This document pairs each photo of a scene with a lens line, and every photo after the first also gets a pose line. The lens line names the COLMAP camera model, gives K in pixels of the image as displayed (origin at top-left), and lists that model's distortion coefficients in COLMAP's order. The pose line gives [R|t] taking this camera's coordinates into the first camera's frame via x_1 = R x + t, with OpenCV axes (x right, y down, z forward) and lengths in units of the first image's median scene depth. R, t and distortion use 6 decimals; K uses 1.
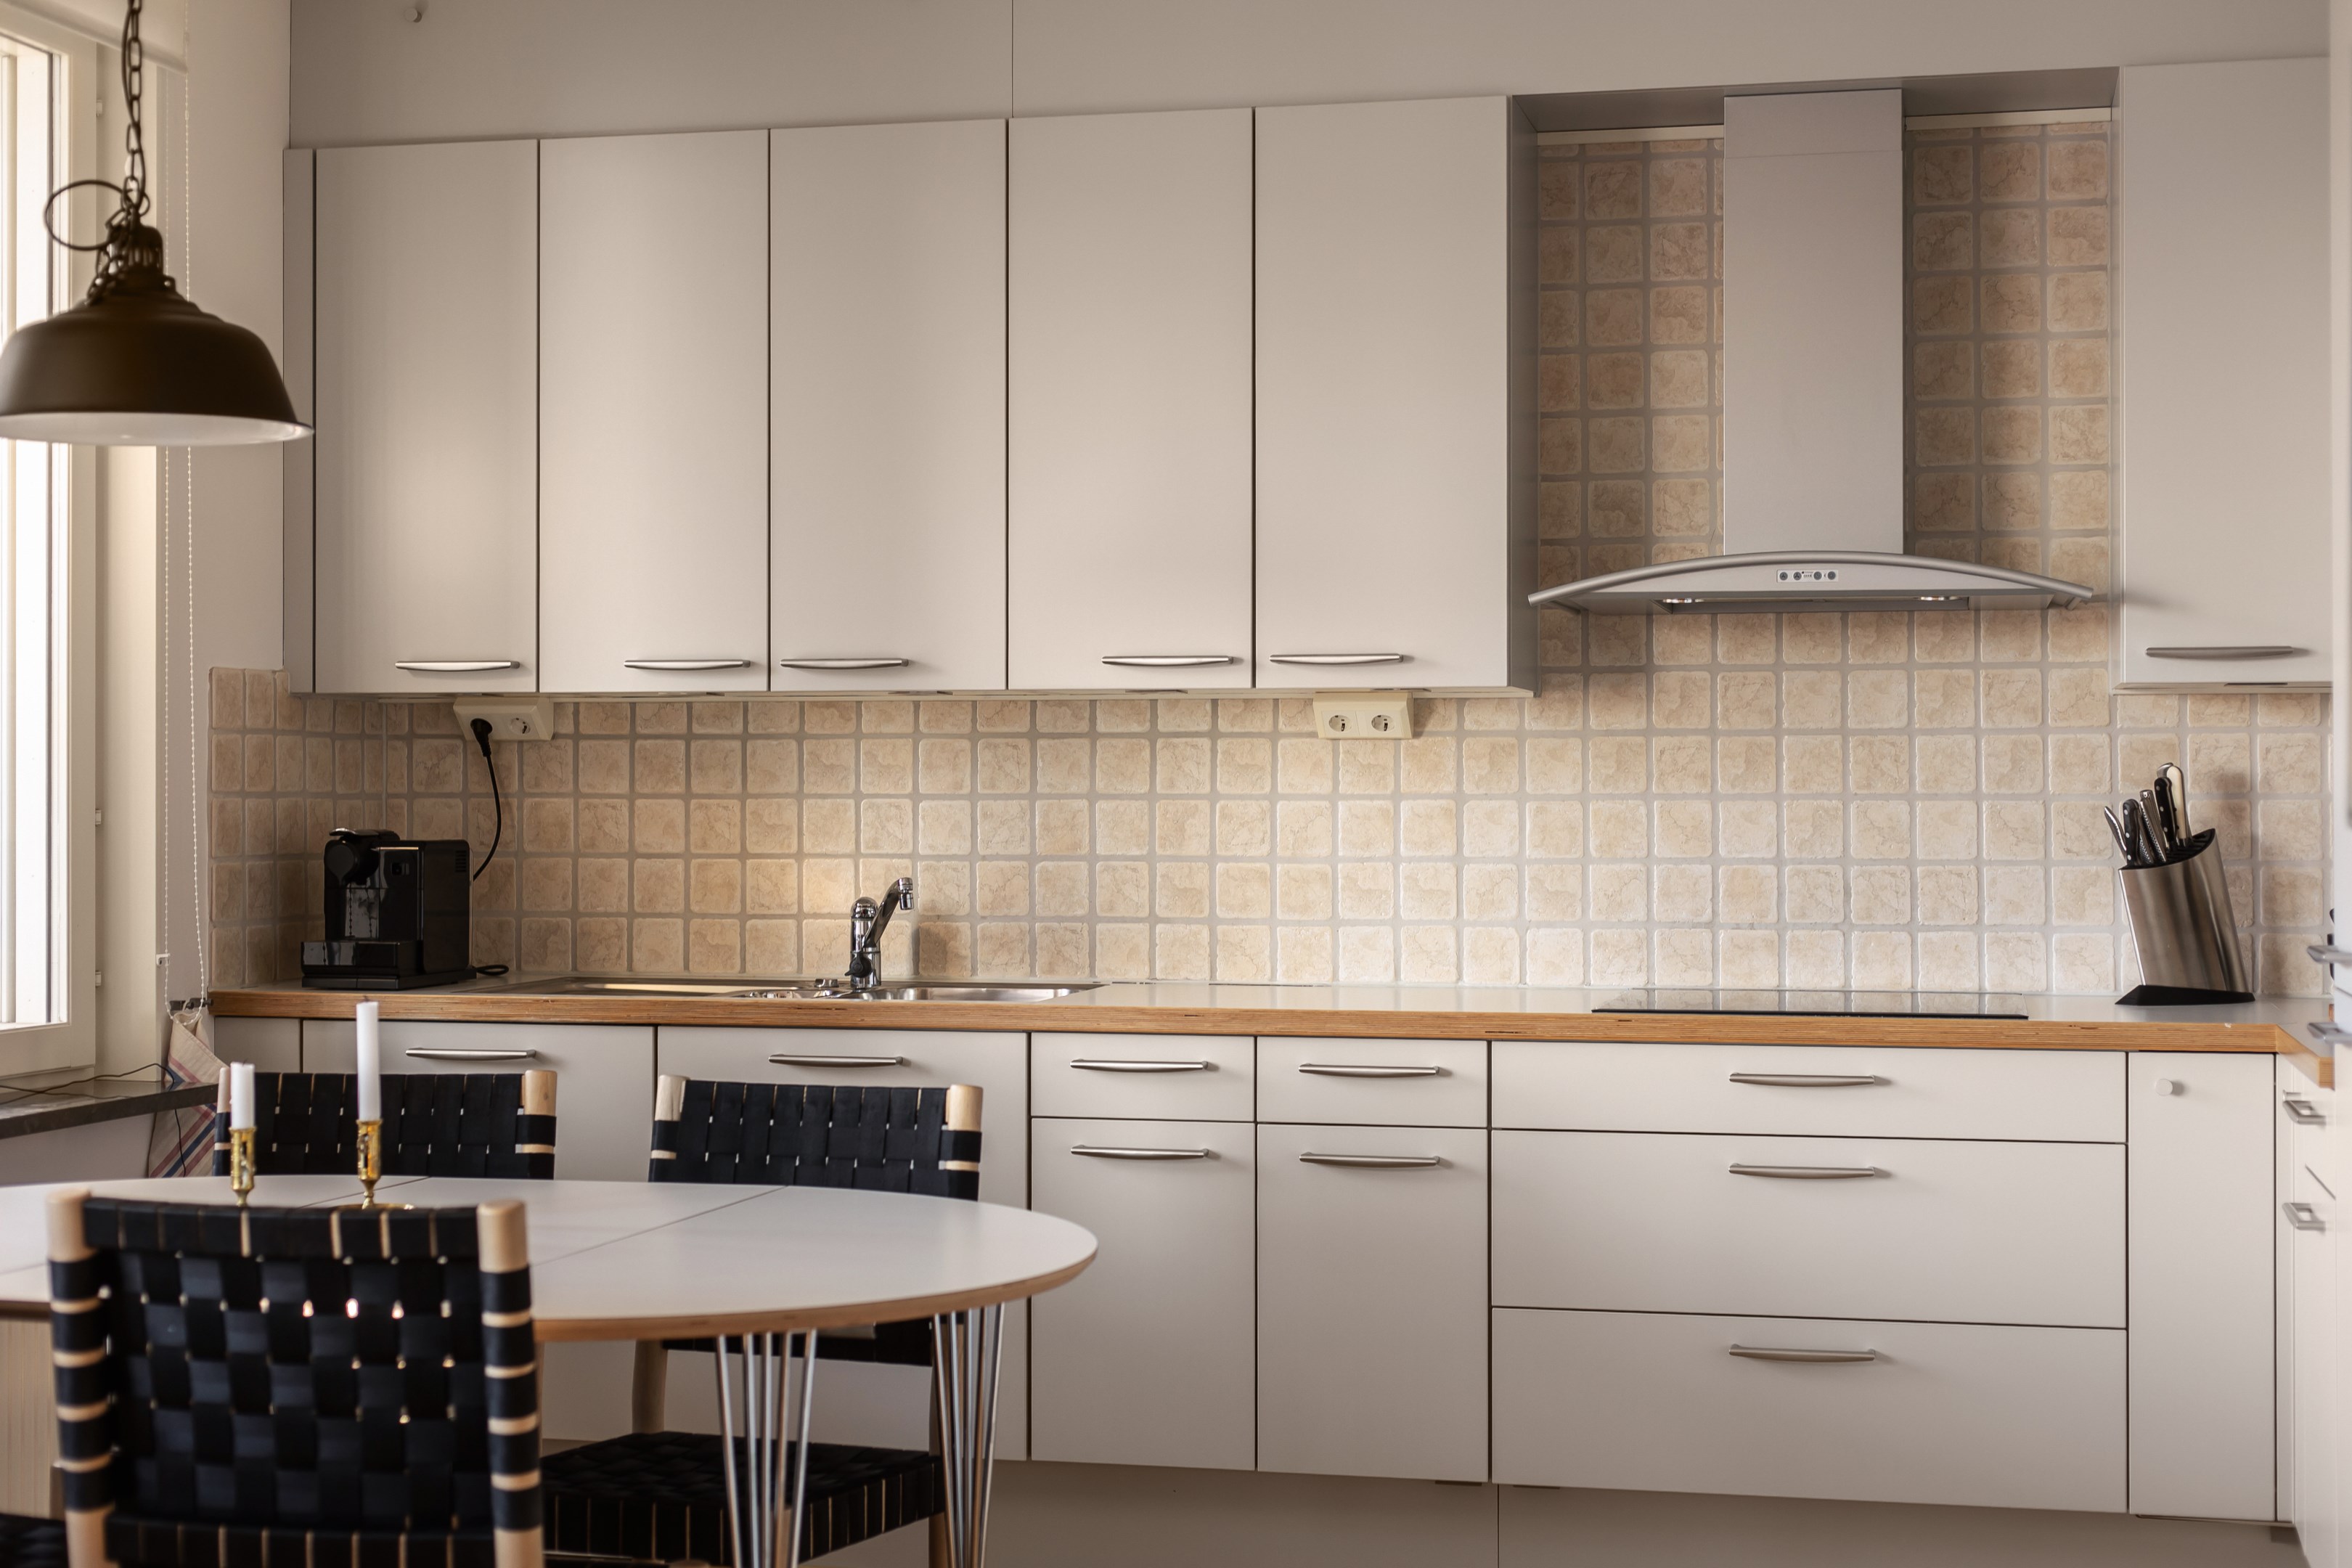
lens RADIAL K [[3359.5, 0, 1176.0], [0, 3359.5, 784.0], [0, 0, 1]] dist [0.016465, 0.003142]
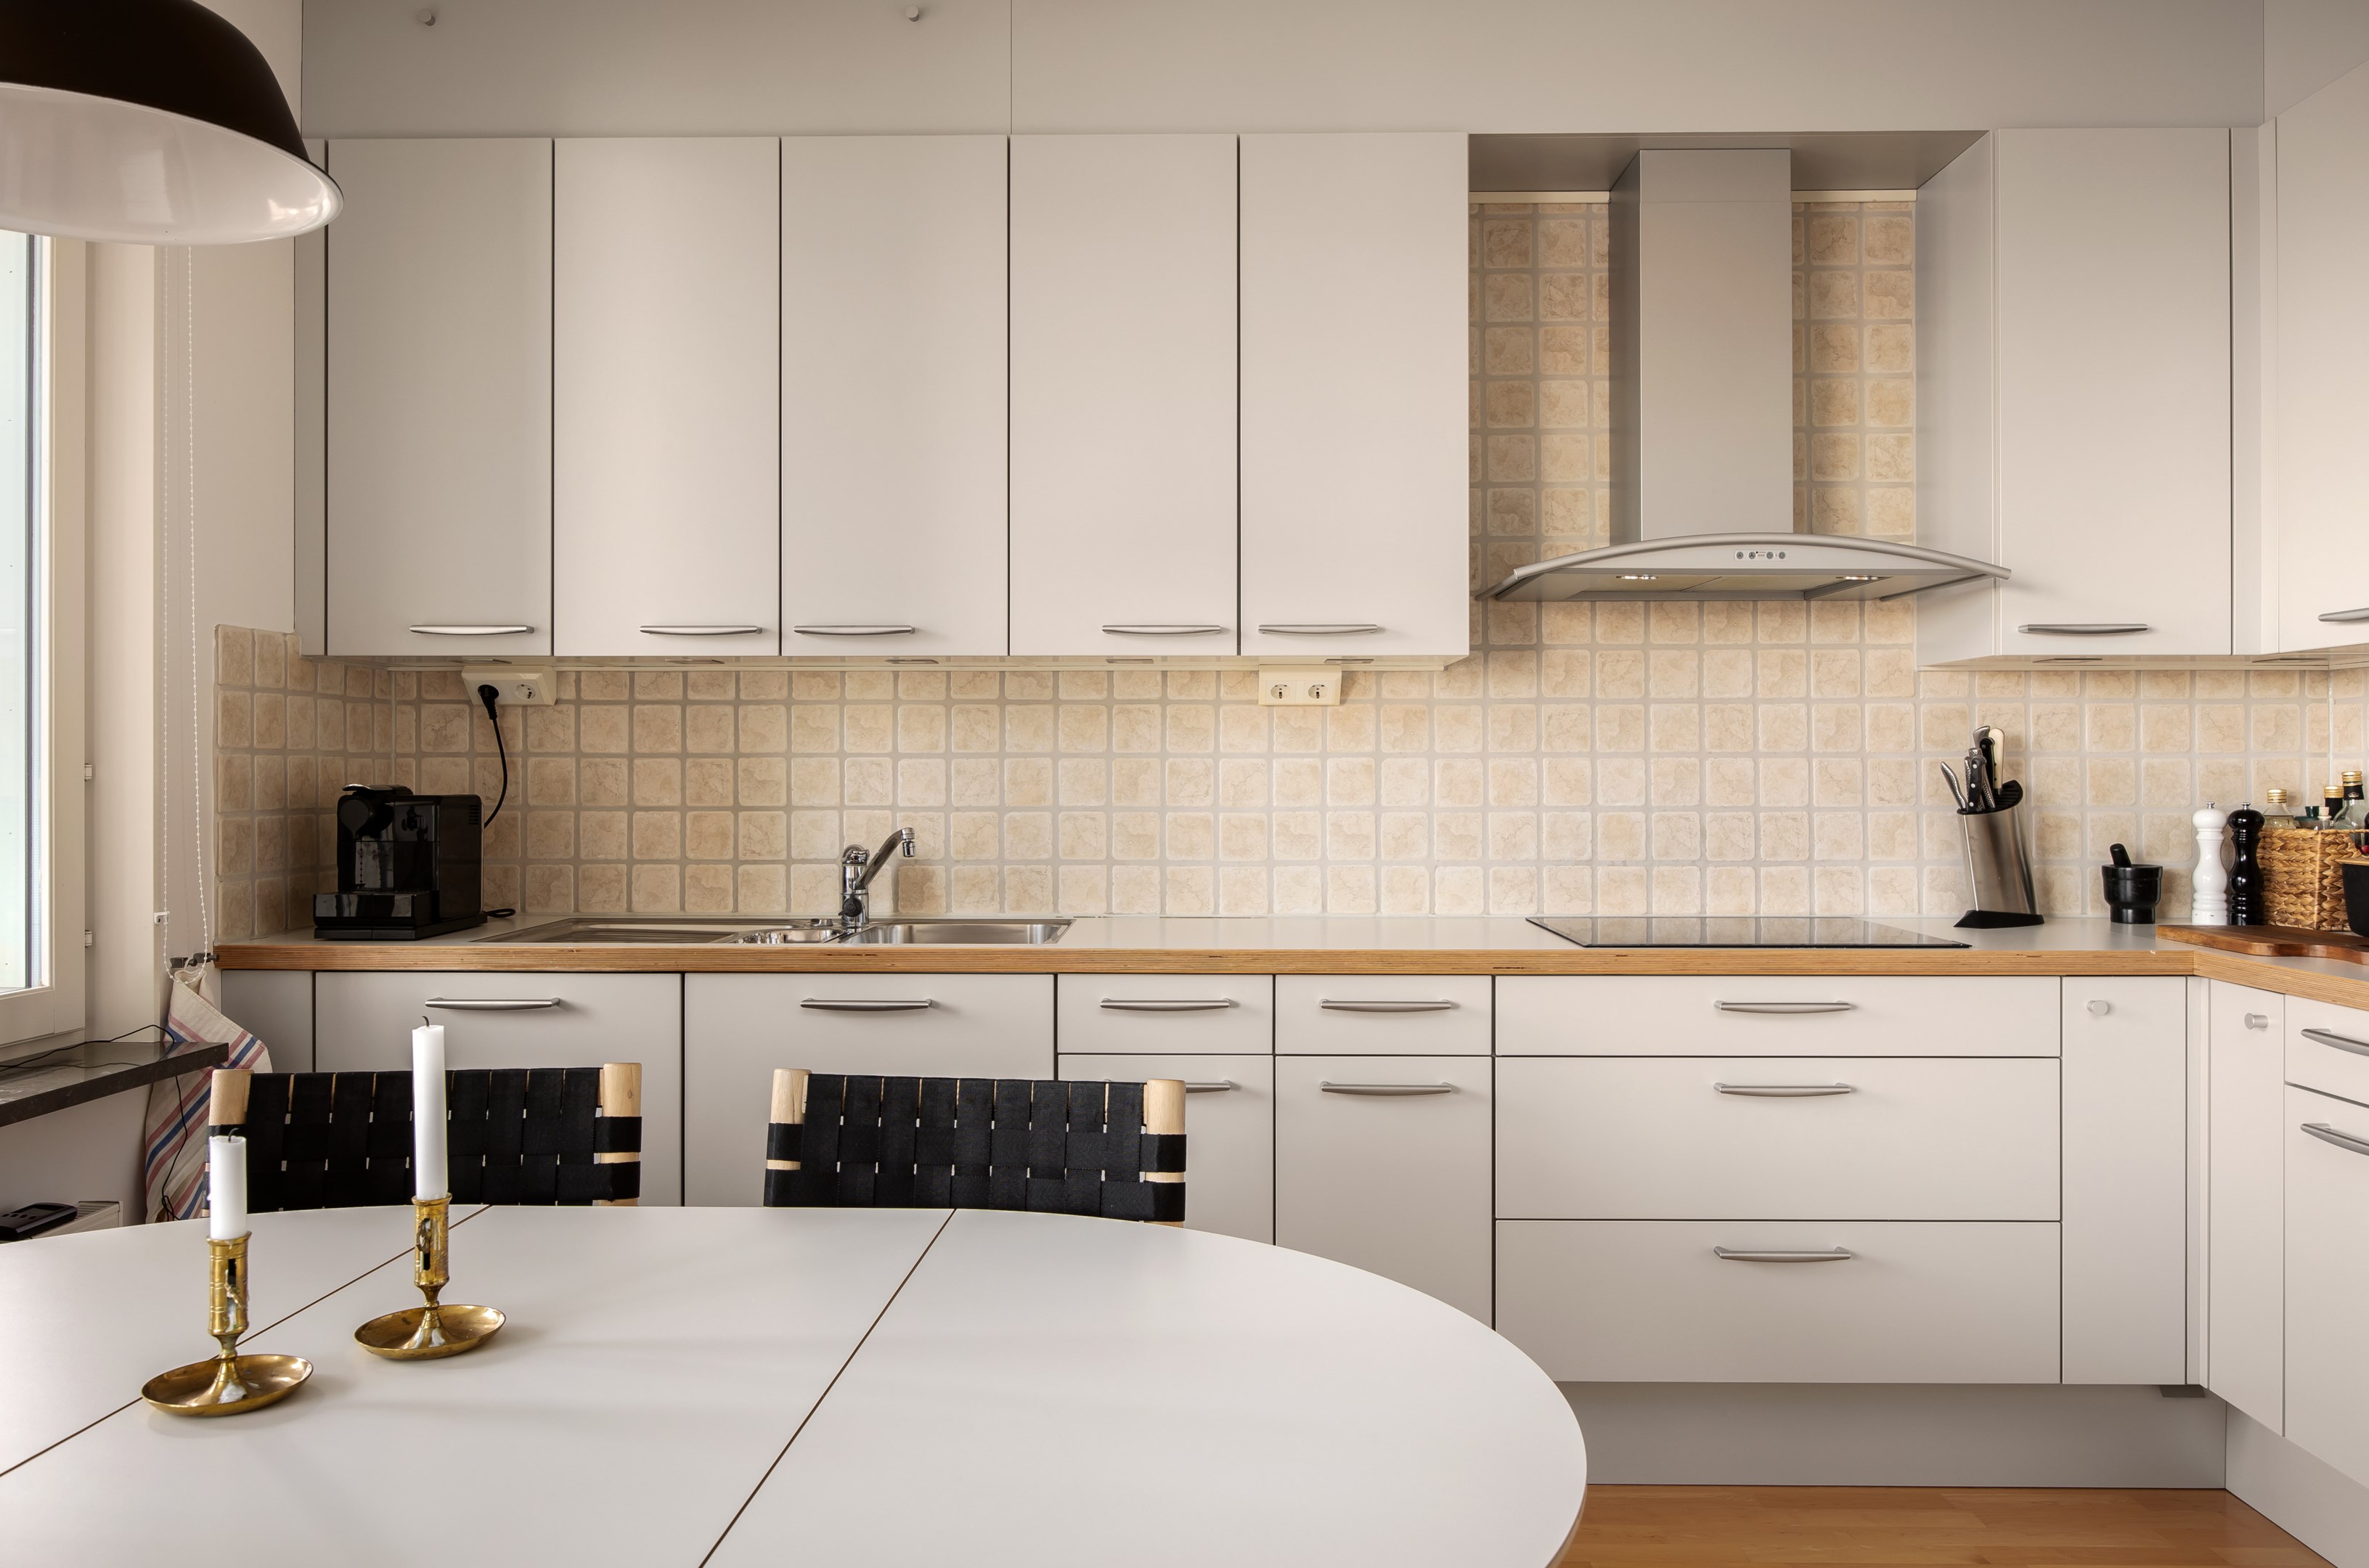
lens RADIAL K [[1772.3, 0, 1189.4], [0, 1772.3, 770.2], [0, 0, 1]] dist [-0.003264, 0.003943]
pose [[0.978225, -0.000382, 0.207545, -0.110564], [-0.000026, 0.999998, 0.001967, 0.007973], [-0.207545, -0.001930, 0.978224, 0.415068]]
